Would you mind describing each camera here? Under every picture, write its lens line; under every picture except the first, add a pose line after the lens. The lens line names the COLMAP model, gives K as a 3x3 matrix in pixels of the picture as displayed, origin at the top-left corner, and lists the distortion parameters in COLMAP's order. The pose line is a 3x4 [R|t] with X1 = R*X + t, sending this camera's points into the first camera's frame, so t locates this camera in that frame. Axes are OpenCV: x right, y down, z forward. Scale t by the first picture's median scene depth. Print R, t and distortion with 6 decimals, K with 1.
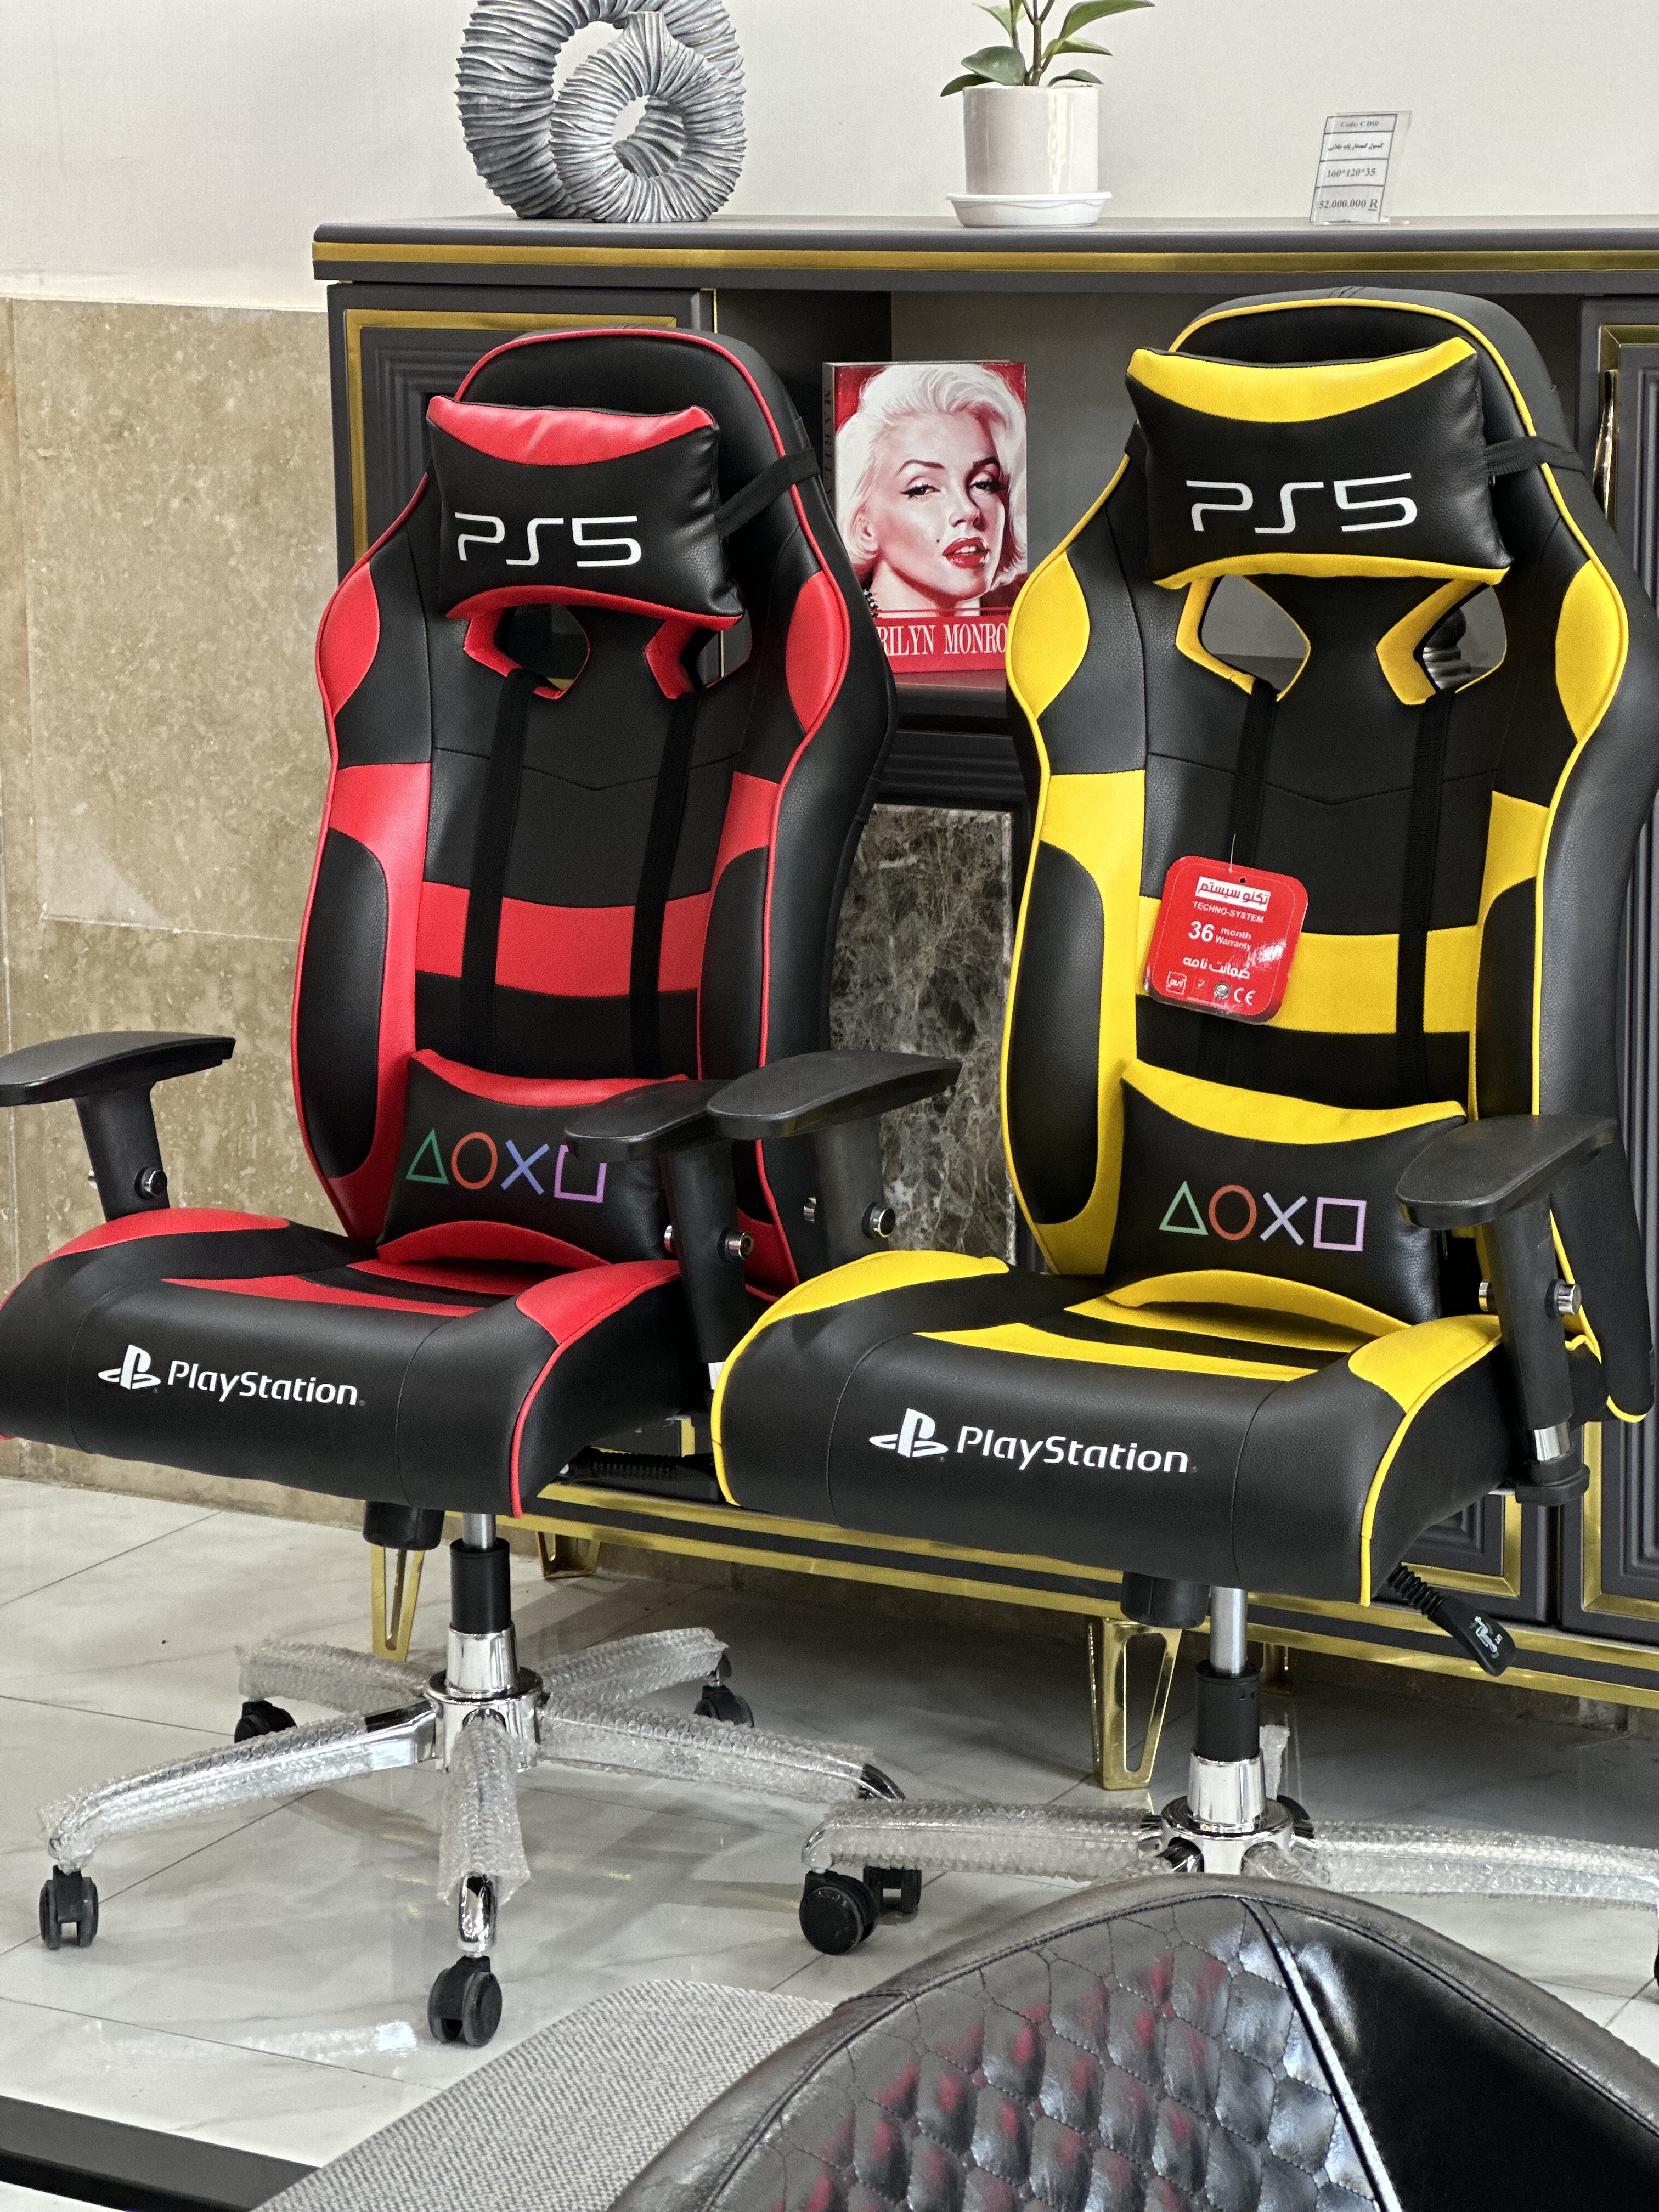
lens RADIAL K [[4978.1, 0, 832.0], [0, 4978.1, 1109.1], [0, 0, 1]] dist [0.187934, 0.000000]
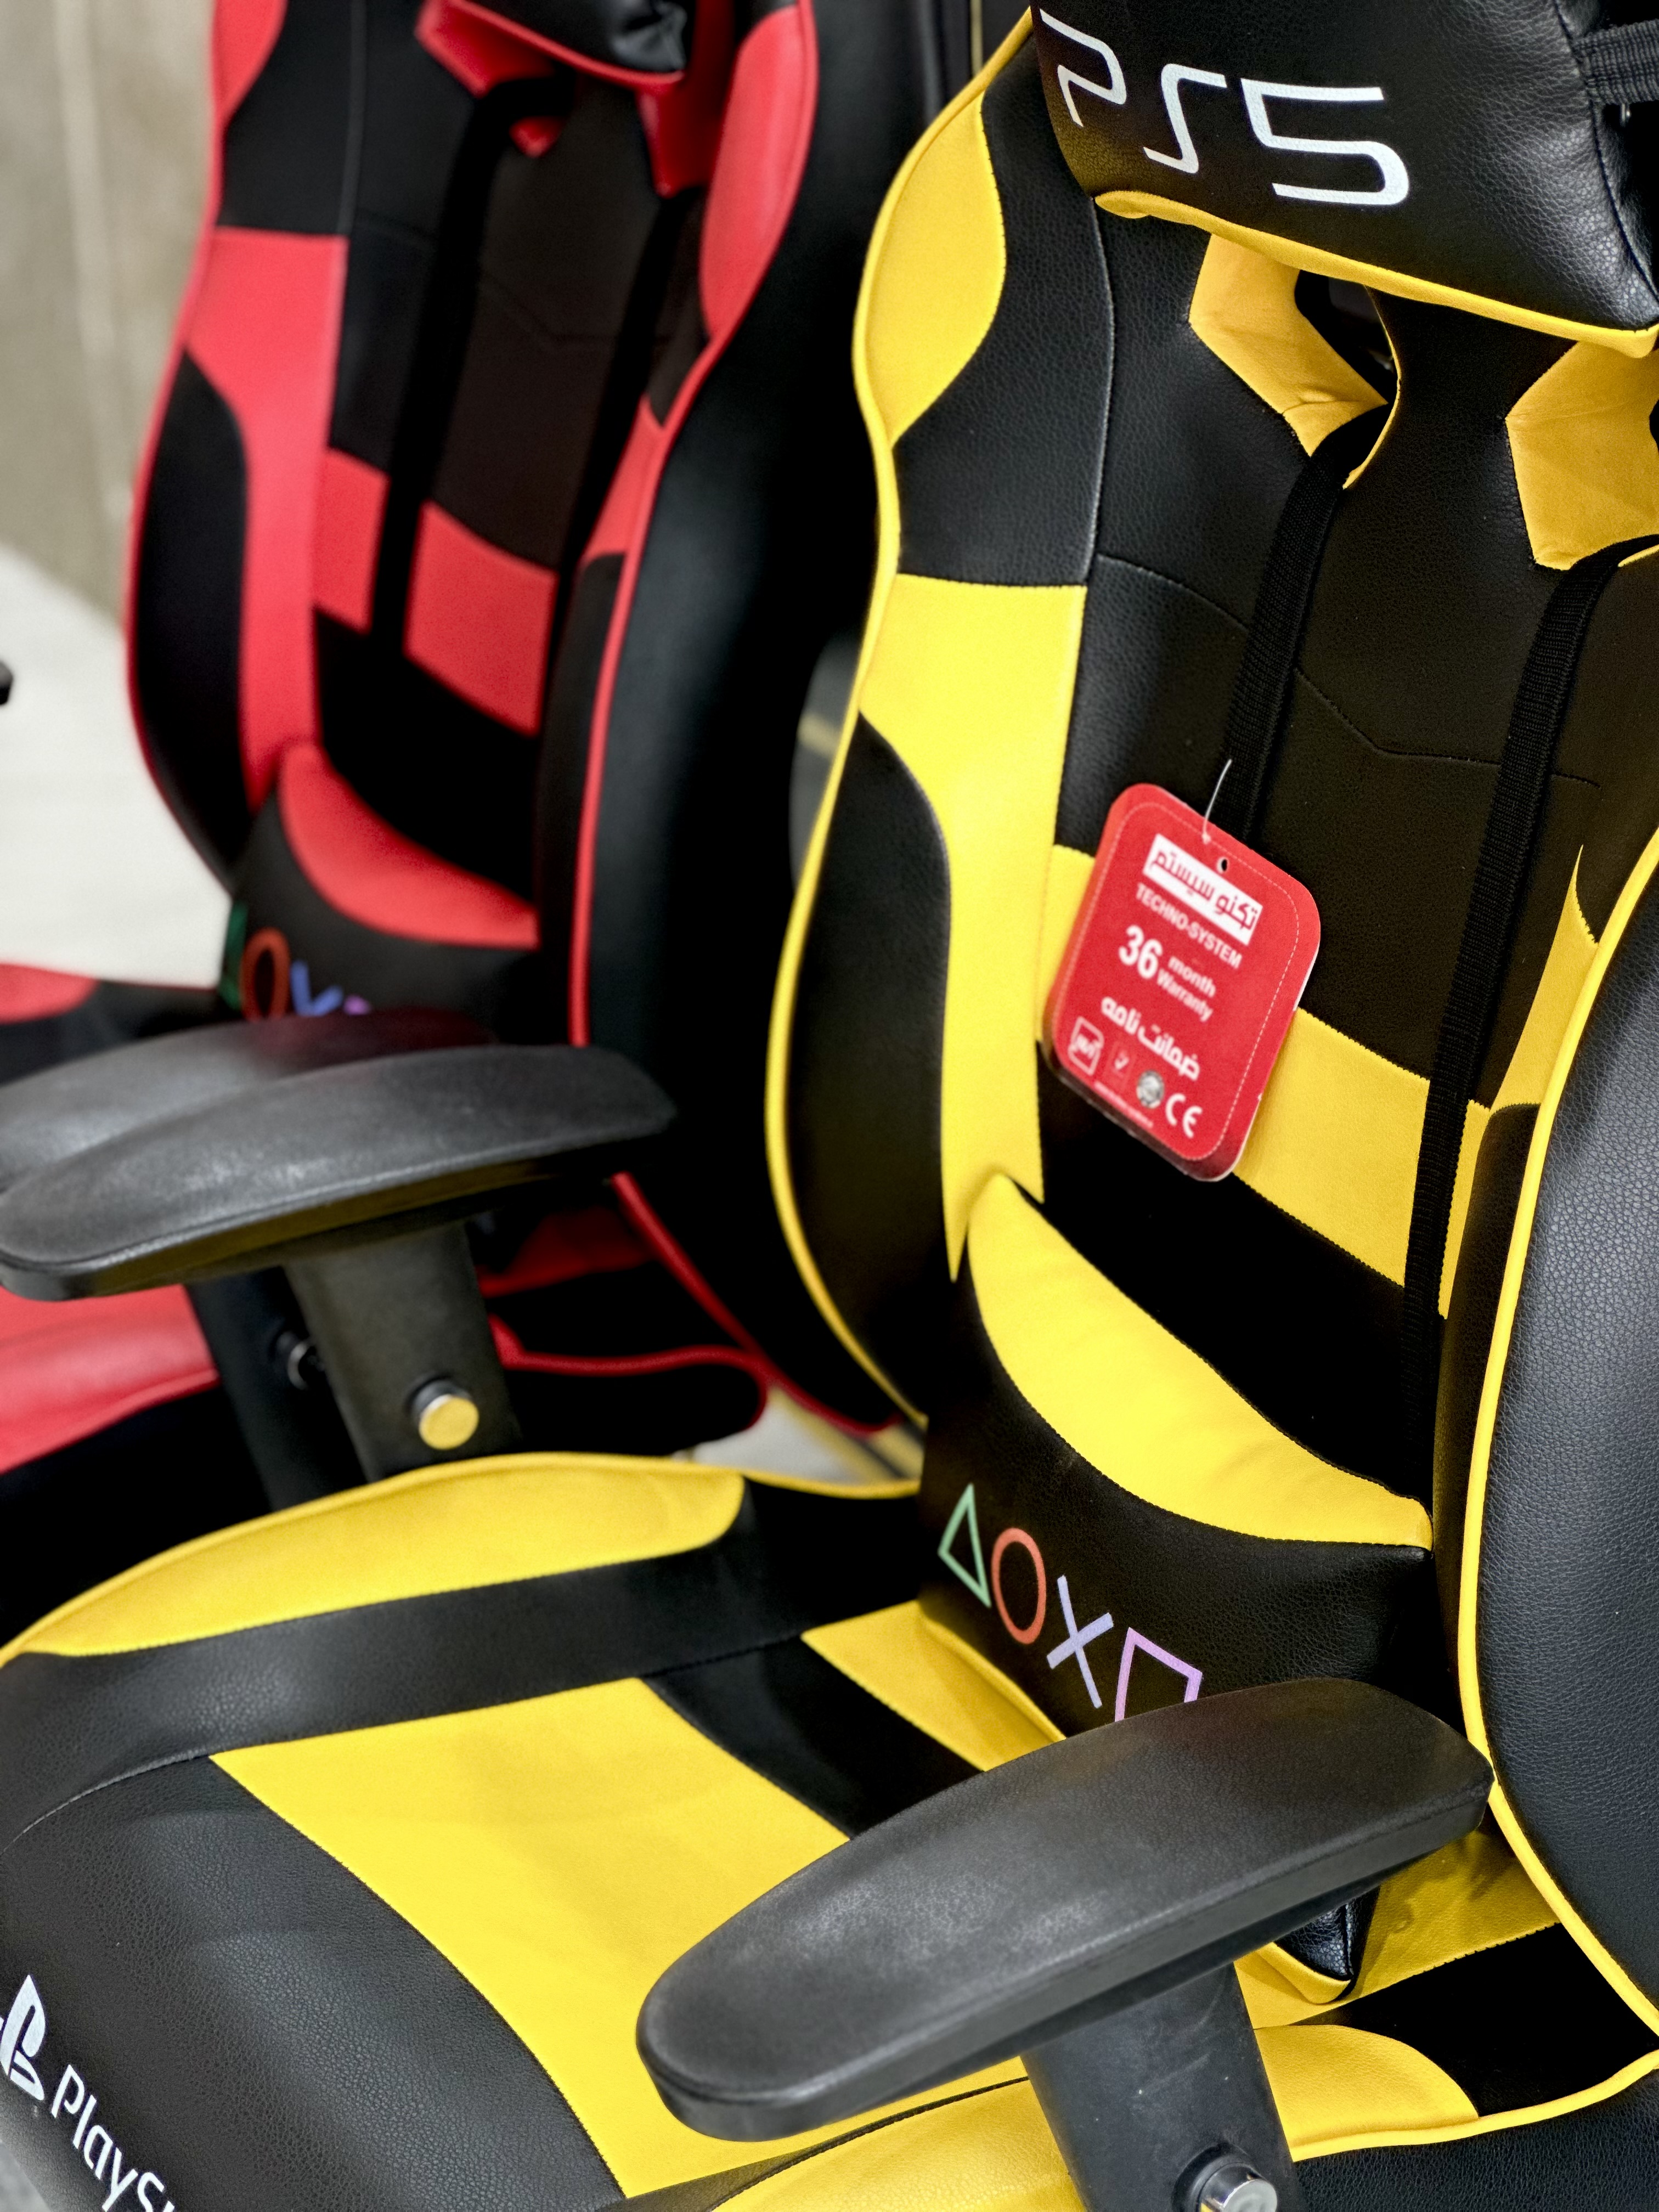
lens RADIAL K [[4978.1, 0, 829.3], [0, 4978.1, 1108.1], [0, 0, 1]] dist [0.187934, 0.000000]
pose [[0.880275, 0.198087, -0.431136, 0.253050], [-0.086745, 0.960554, 0.264219, -0.142738], [0.466467, -0.195186, 0.862734, 0.575372]]
